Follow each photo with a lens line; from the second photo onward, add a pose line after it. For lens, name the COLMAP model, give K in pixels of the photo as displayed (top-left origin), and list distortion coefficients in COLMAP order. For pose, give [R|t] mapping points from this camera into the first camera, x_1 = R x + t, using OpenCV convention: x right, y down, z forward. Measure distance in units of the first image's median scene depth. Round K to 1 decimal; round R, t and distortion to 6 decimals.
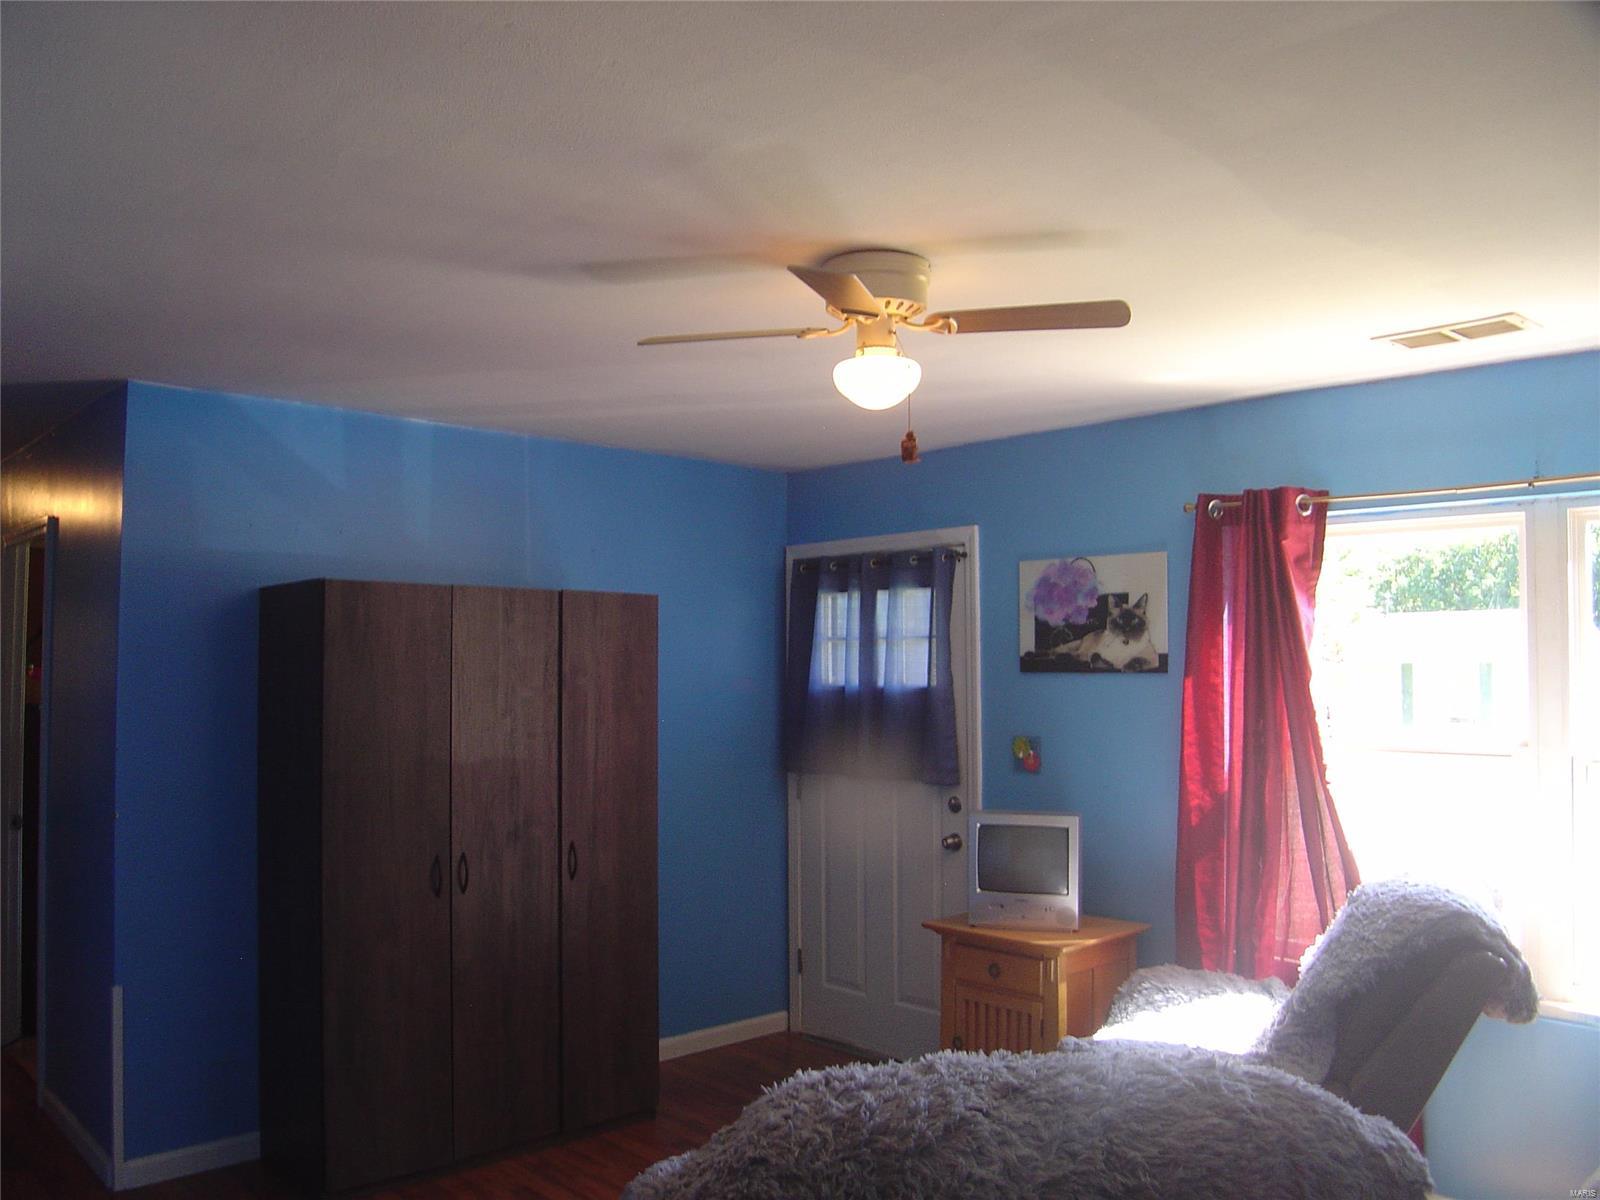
lens RADIAL K [[1293.7, 0, 752.9], [0, 1293.7, 608.5], [0, 0, 1]] dist [-0.114750, 0.059079]
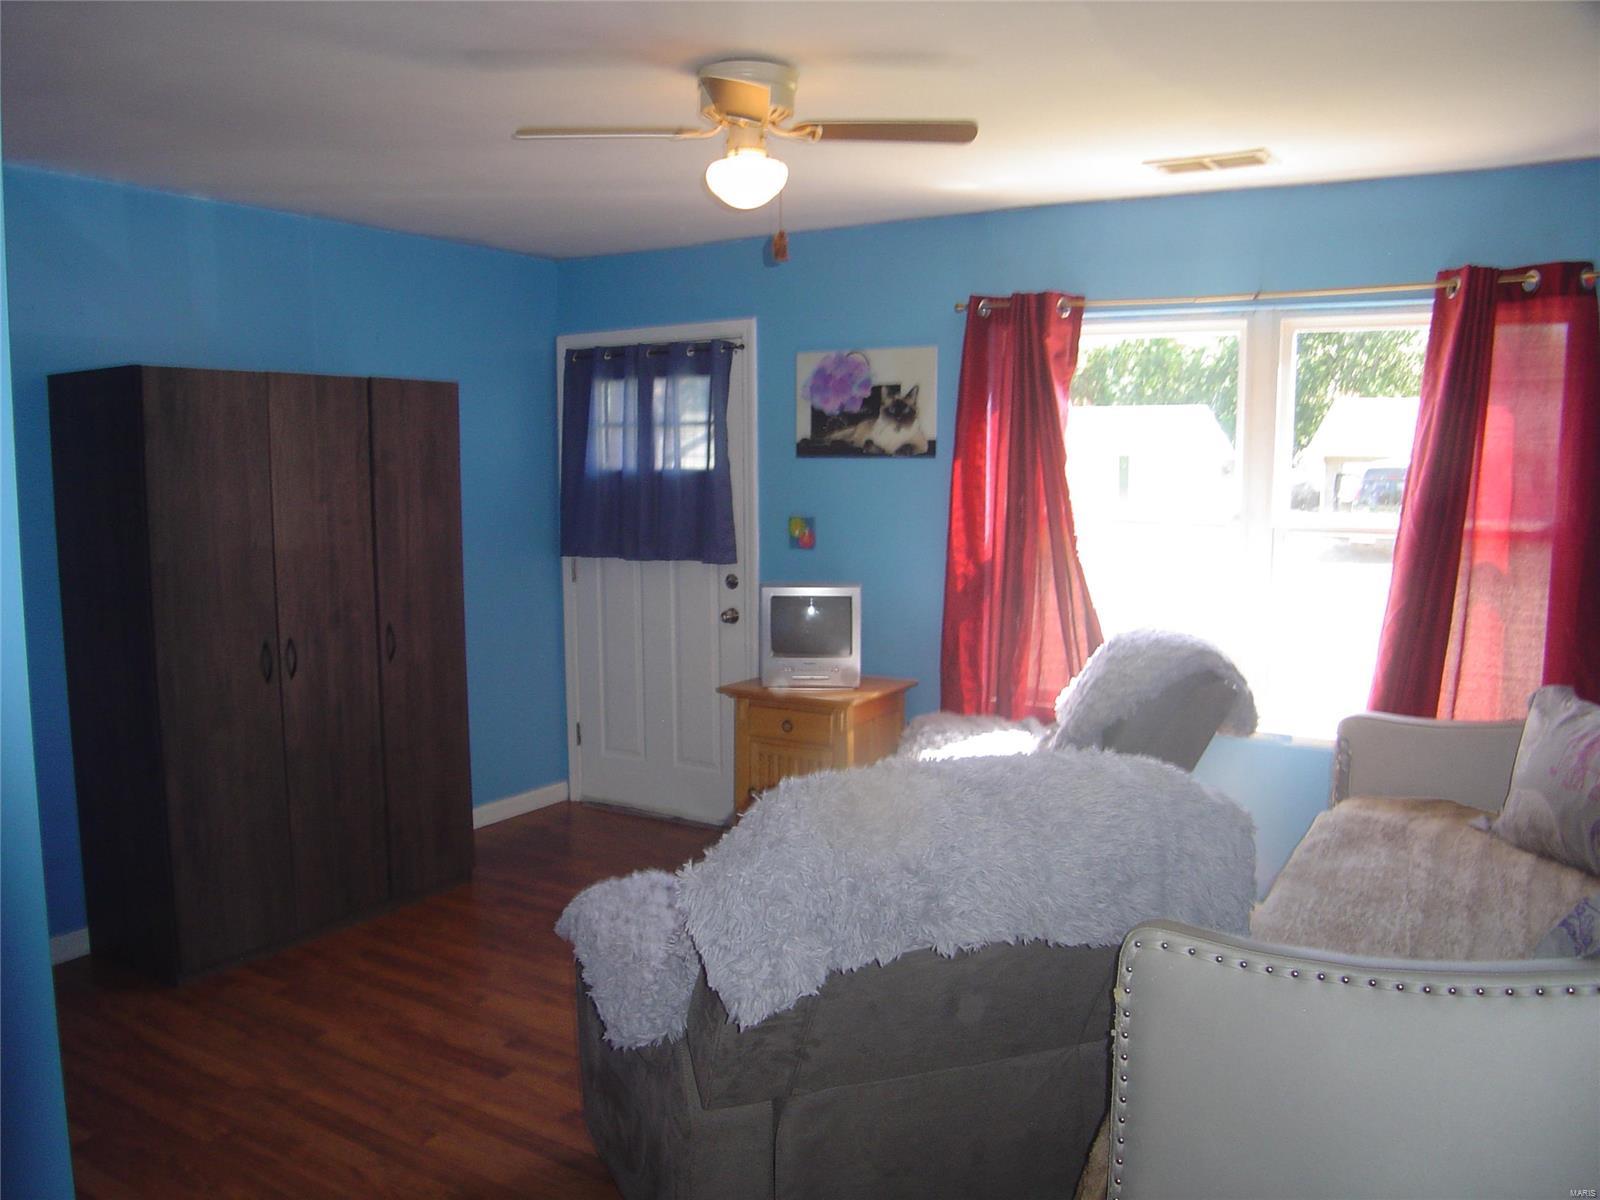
lens RADIAL K [[1293.7, 0, 752.9], [0, 1293.7, 608.5], [0, 0, 1]] dist [-0.114750, 0.059079]
pose [[0.966149, -0.033662, 0.255781, -0.126548], [-0.007200, 0.987547, 0.157161, 0.005820], [-0.257886, -0.153682, 0.953875, -0.053889]]
